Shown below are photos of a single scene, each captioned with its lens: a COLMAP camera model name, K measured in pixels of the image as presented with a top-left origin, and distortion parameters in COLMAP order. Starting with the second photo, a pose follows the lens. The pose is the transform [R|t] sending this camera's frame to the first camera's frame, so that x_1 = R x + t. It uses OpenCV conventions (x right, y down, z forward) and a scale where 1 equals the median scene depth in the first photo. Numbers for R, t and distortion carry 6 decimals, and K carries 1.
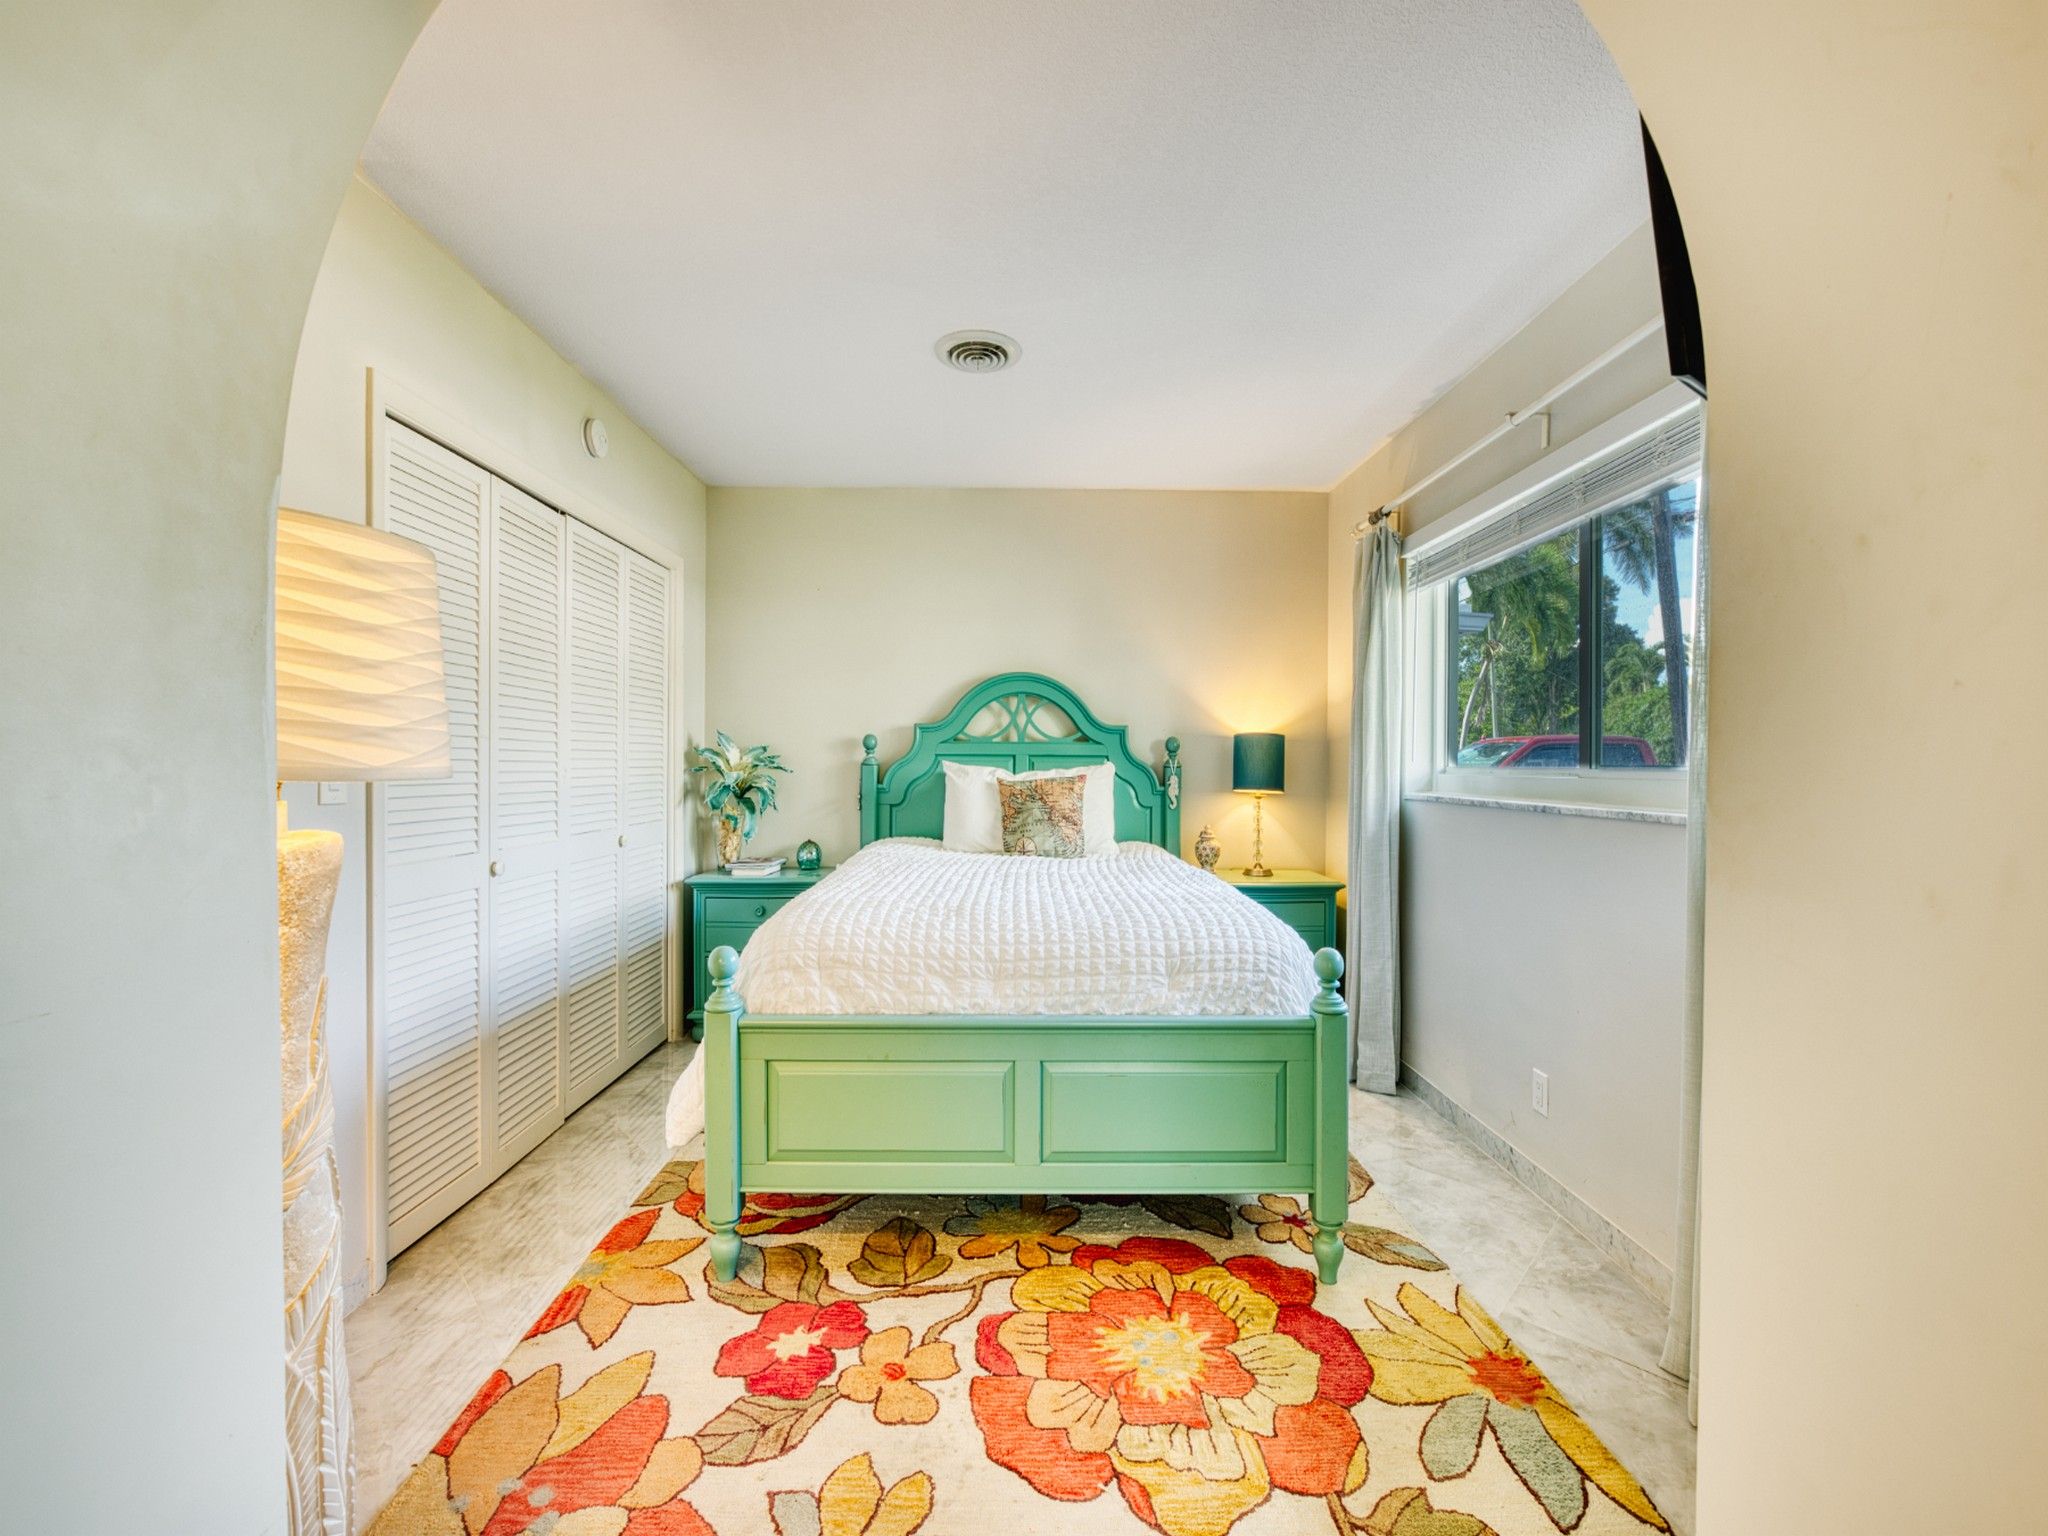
lens RADIAL K [[821.2, 0, 1024.0], [0, 821.2, 768.0], [0, 0, 1]] dist [-0.023530, 0.000347]
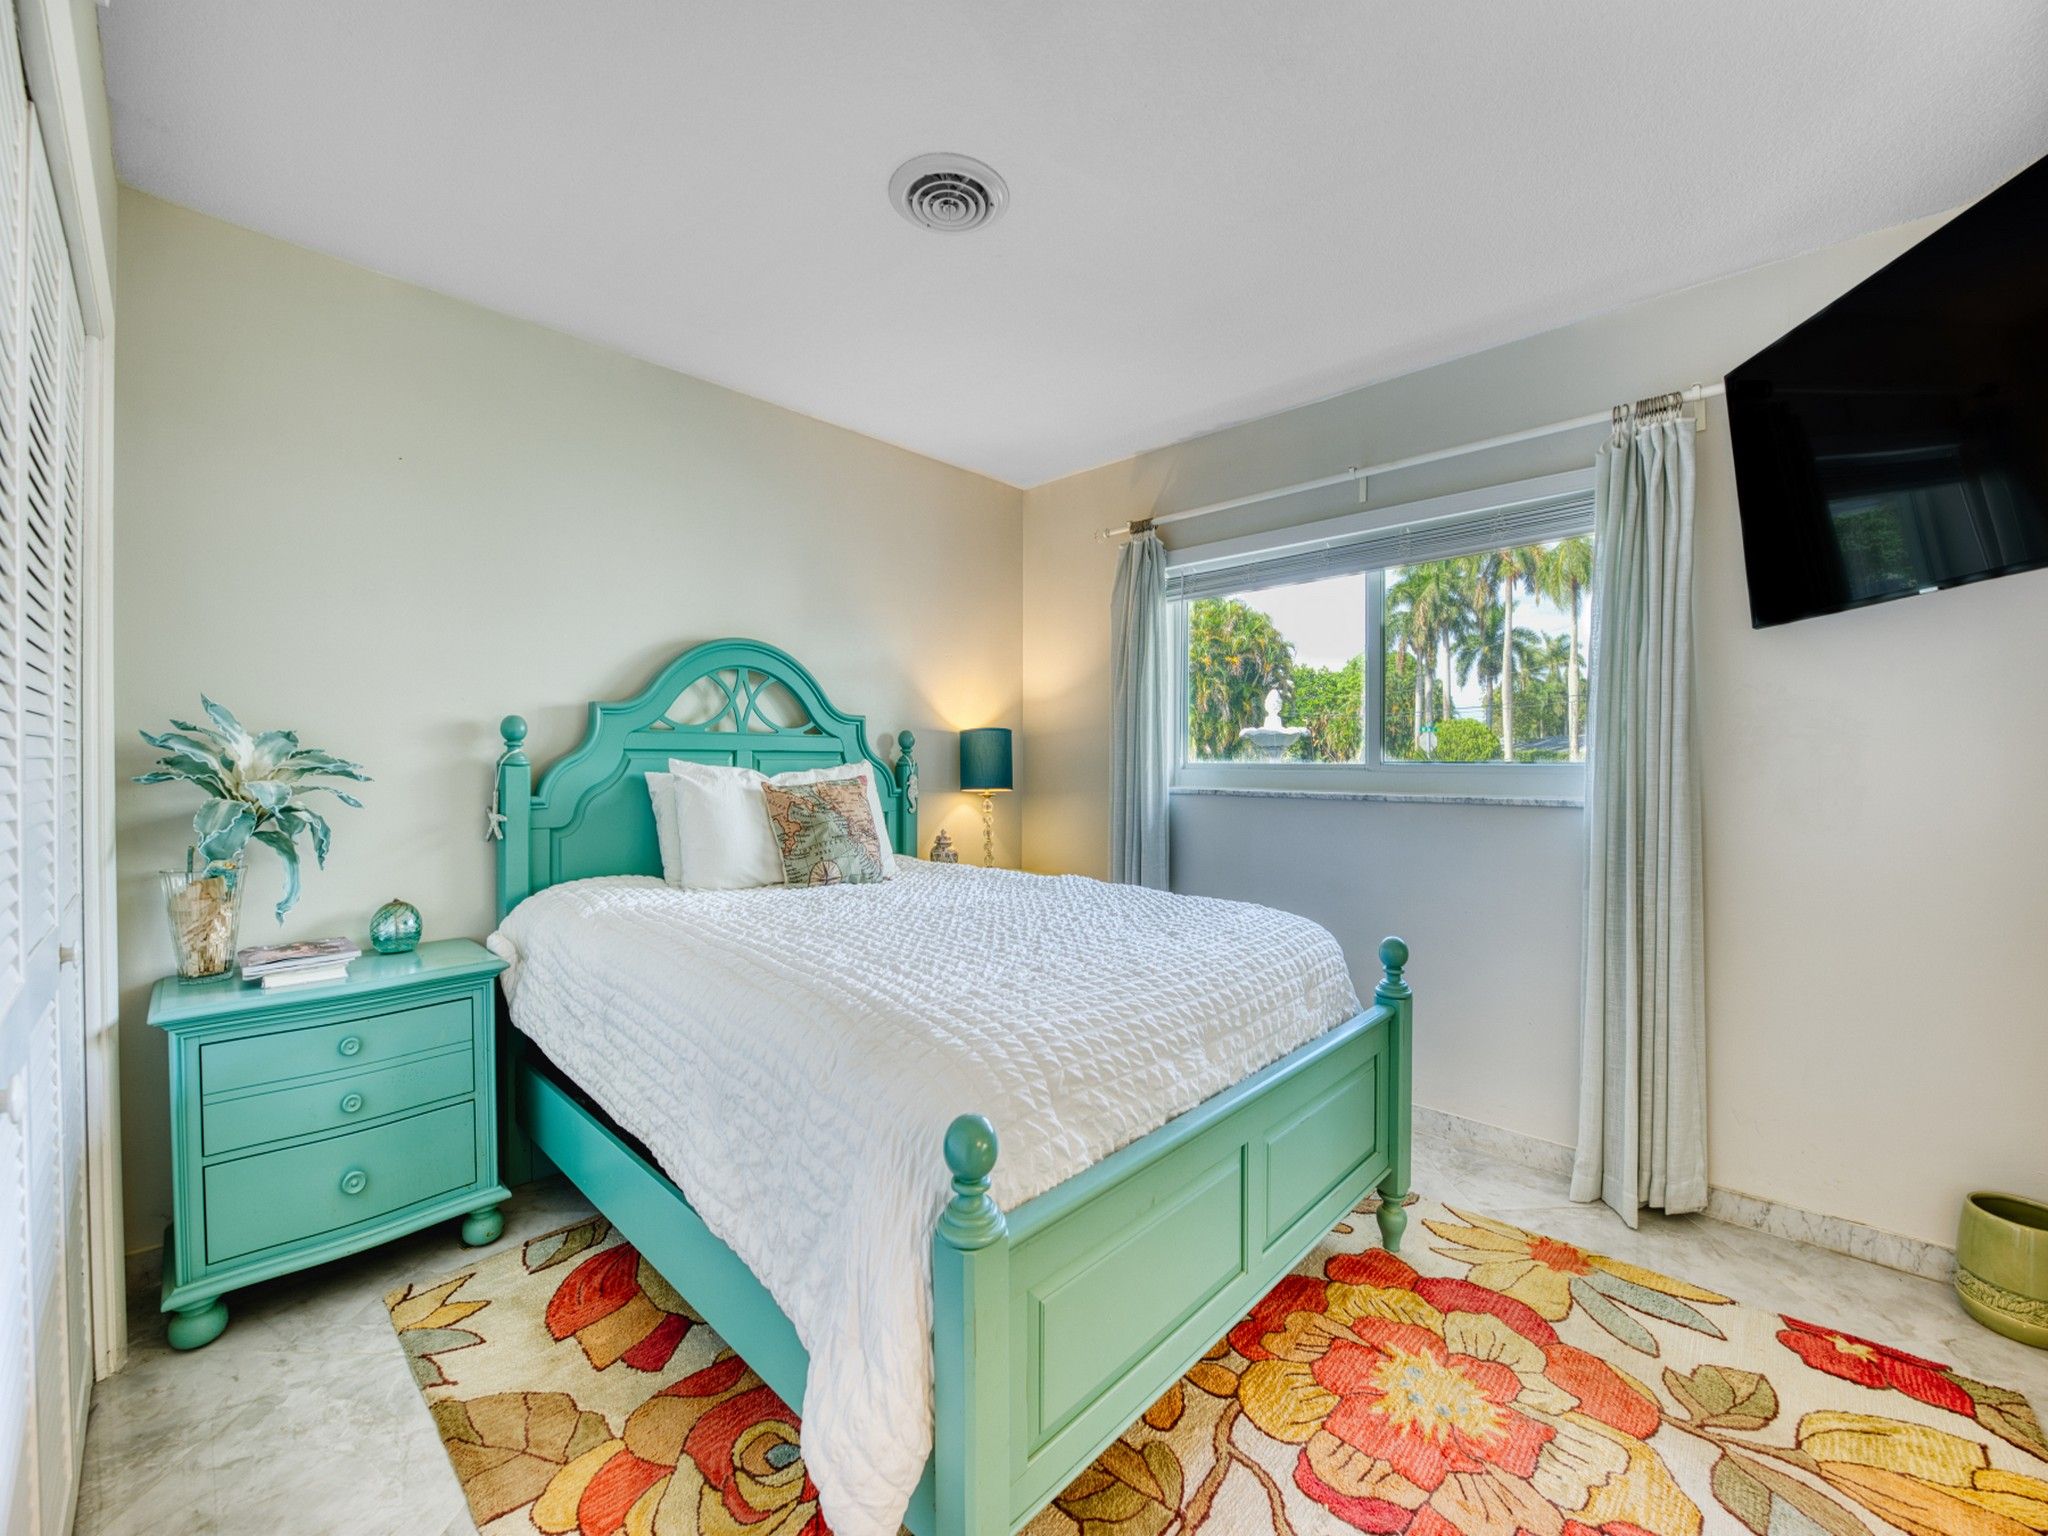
lens RADIAL K [[822.6, 0, 1025.9], [0, 822.6, 758.6], [0, 0, 1]] dist [-0.026769, 0.002431]
pose [[0.693011, -0.002799, 0.720922, -0.388962], [0.005729, 0.999982, -0.001625, -0.006403], [-0.720905, 0.005257, 0.693014, 0.325157]]
